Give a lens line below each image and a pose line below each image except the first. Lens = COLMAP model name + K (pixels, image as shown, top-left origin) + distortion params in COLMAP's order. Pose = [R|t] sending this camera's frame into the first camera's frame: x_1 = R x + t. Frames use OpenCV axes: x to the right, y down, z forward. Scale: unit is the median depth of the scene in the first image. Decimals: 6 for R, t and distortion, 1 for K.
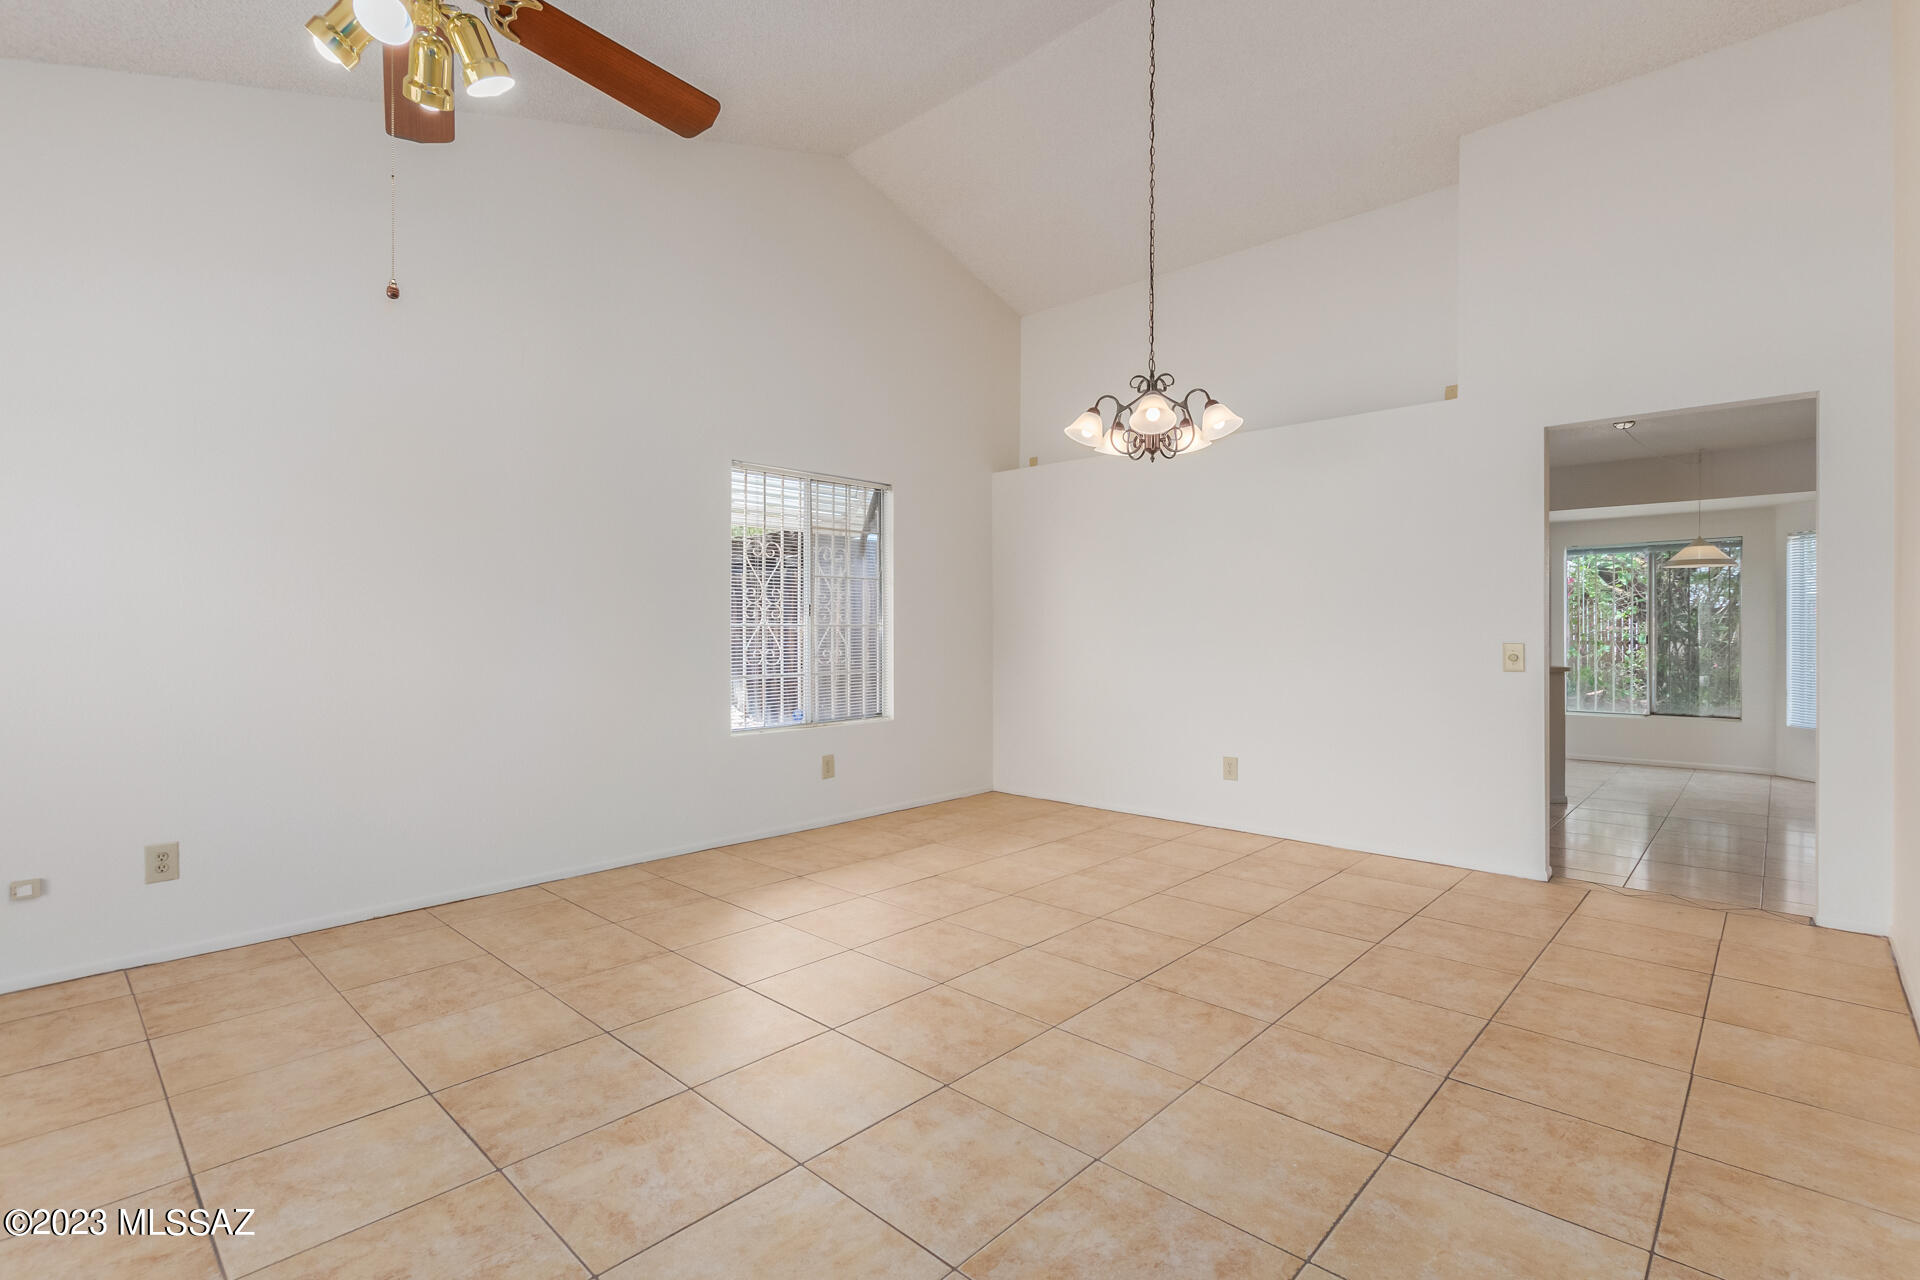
lens RADIAL K [[883.6, 0, 959.4], [0, 883.6, 635.6], [0, 0, 1]] dist [-0.000334, -0.000046]
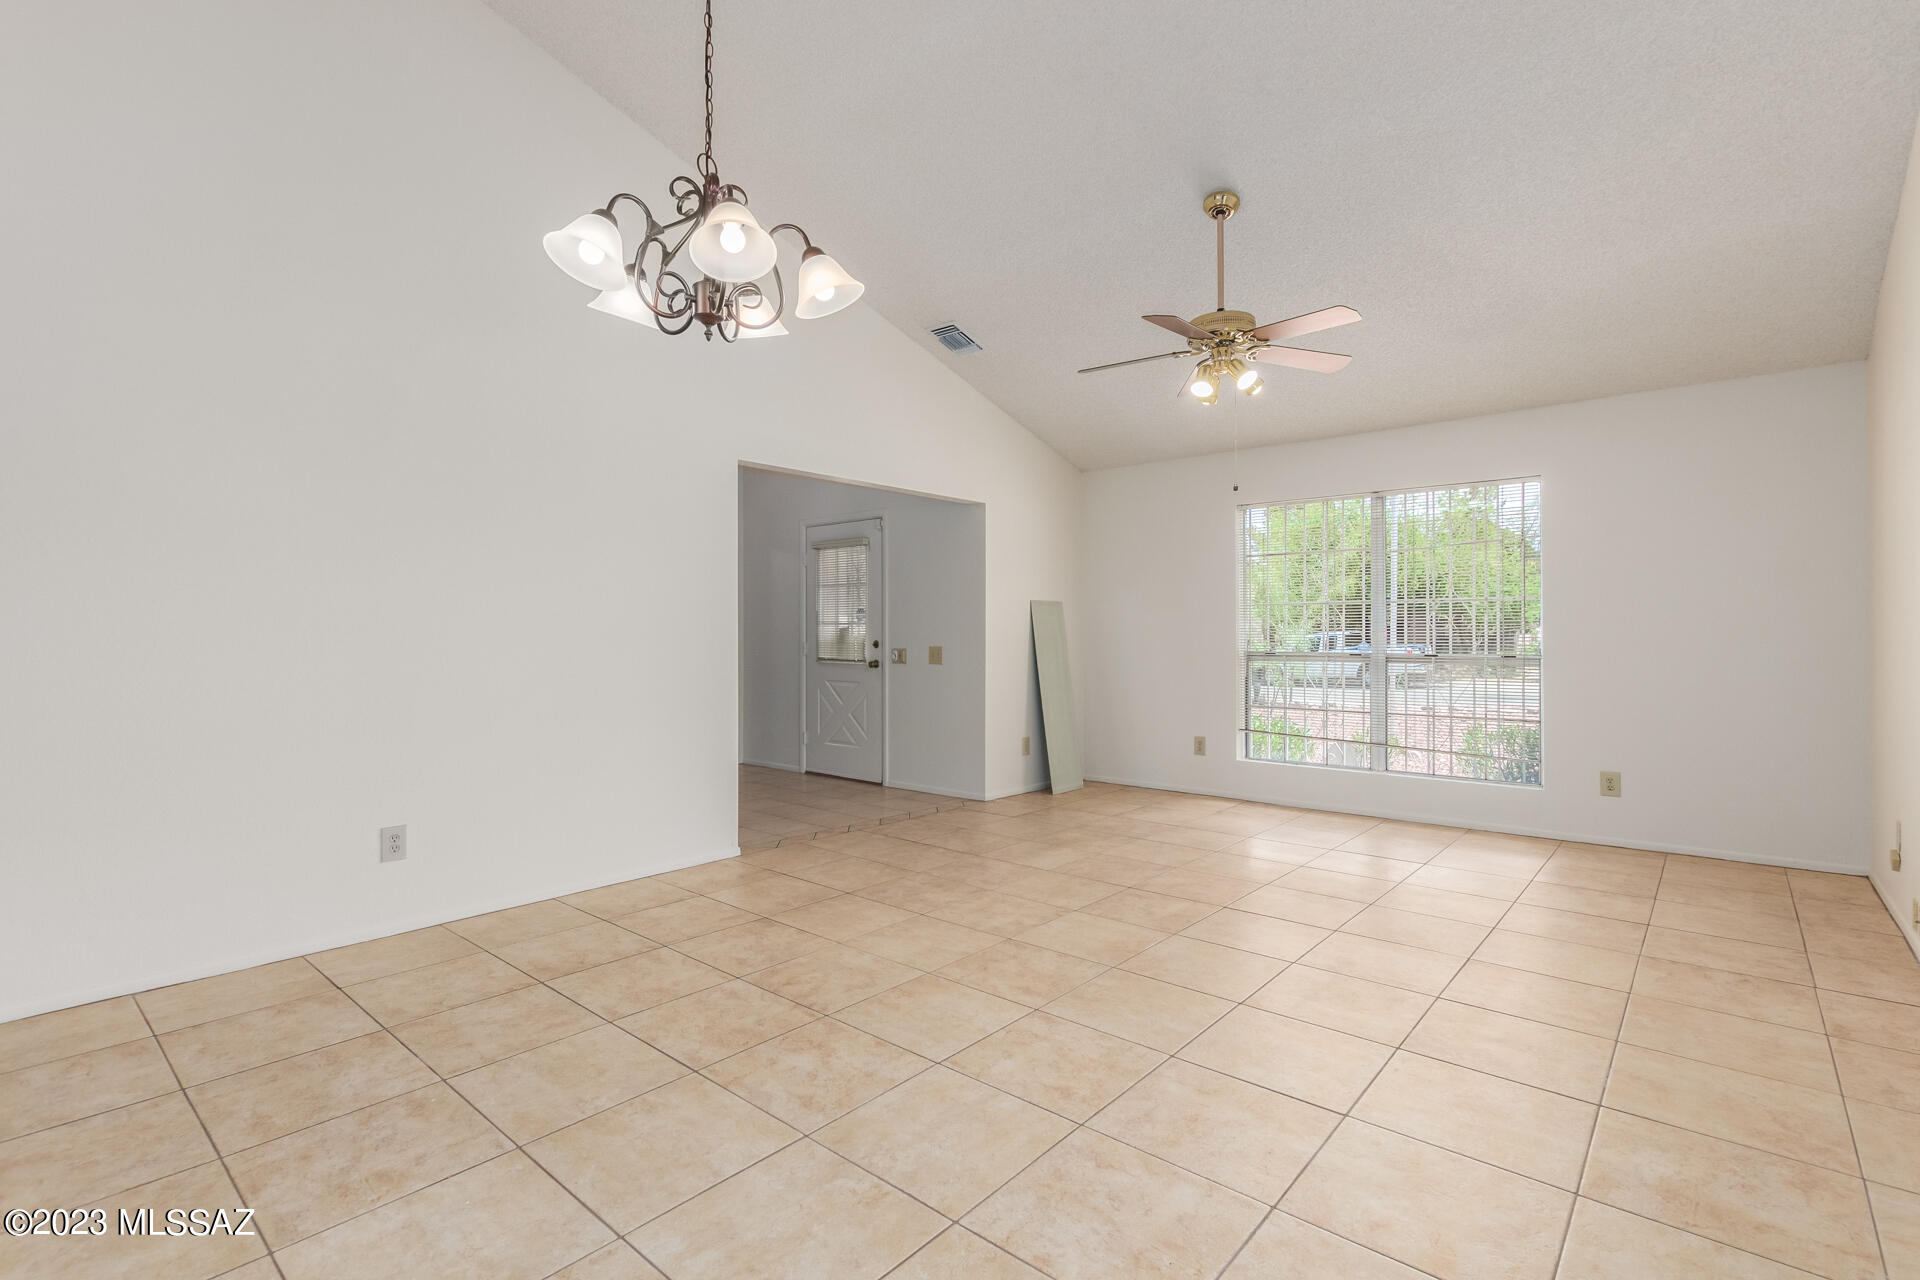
lens RADIAL K [[883.6, 0, 960.6], [0, 883.6, 638.4], [0, 0, 1]] dist [-0.000334, -0.000046]
pose [[-0.999204, 0.003104, -0.039776, 0.104930], [0.002749, 0.999956, 0.008986, -0.013520], [0.039802, 0.008870, -0.999168, 2.080349]]
